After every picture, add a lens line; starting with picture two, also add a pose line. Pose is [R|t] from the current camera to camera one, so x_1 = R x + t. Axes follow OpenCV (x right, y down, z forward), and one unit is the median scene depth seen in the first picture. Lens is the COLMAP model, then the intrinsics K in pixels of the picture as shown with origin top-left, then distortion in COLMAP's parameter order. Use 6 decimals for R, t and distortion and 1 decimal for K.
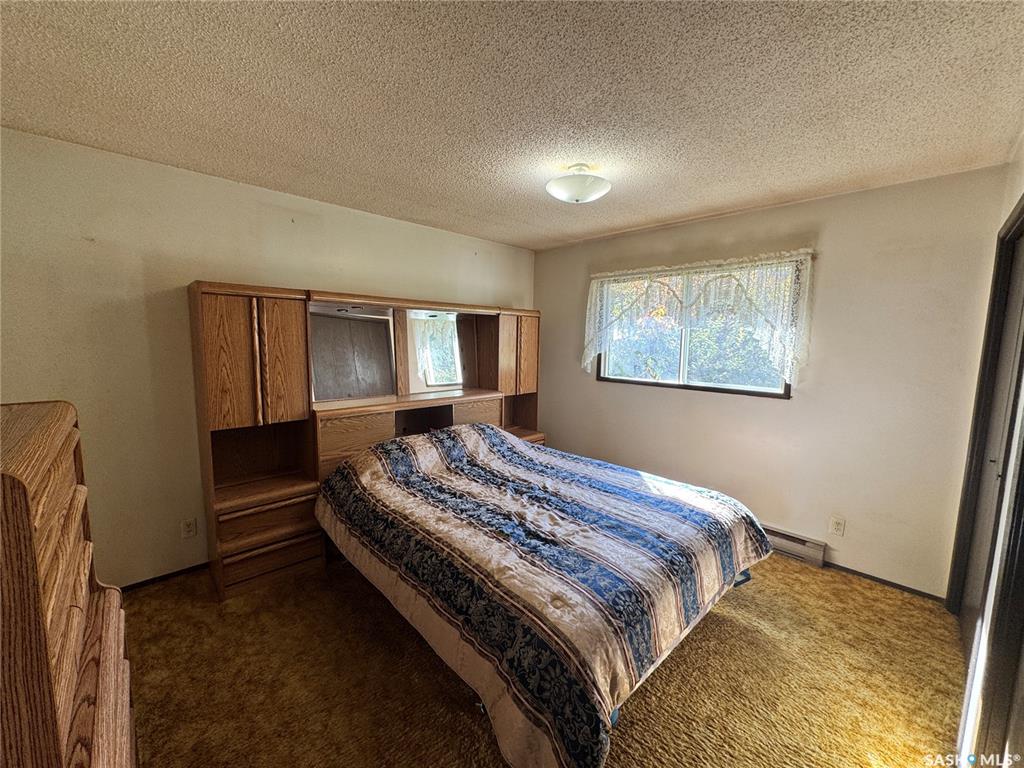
lens RADIAL K [[408.9, 0, 509.1], [0, 408.9, 382.4], [0, 0, 1]] dist [-0.007961, 0.000104]
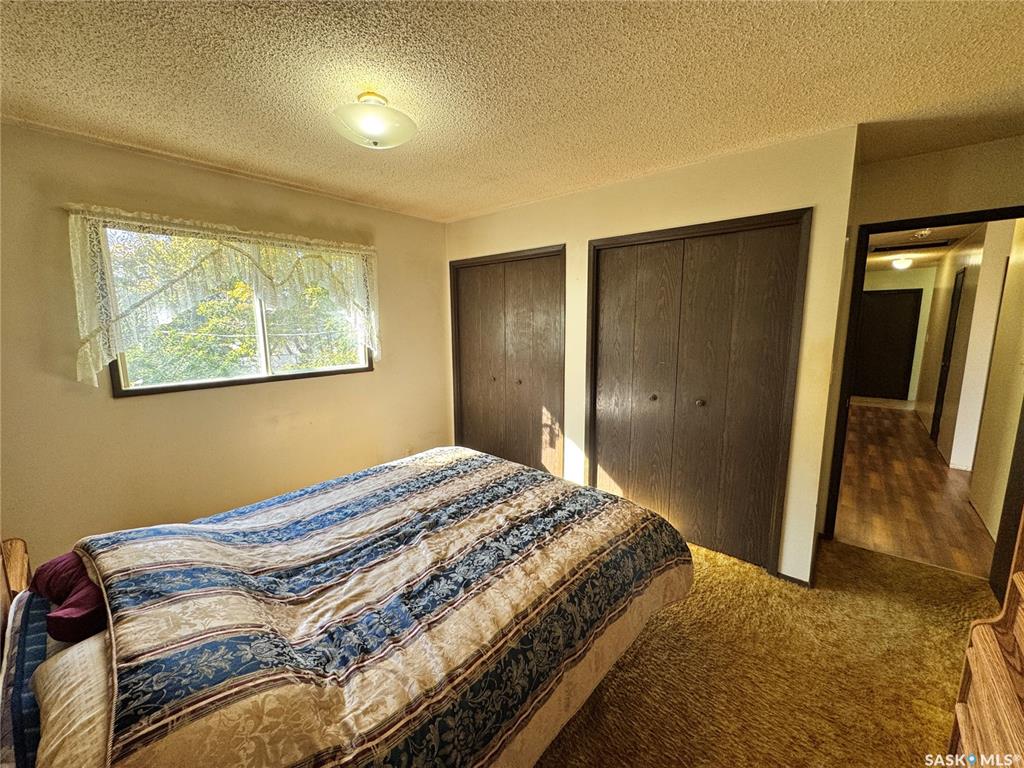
lens RADIAL K [[408.9, 0, 509.5], [0, 408.9, 384.7], [0, 0, 1]] dist [-0.007961, 0.000104]
pose [[-0.093840, -0.165885, 0.981670, -0.642629], [0.111168, 0.978109, 0.175910, -0.101622], [-0.989361, 0.125637, -0.073344, 0.811220]]
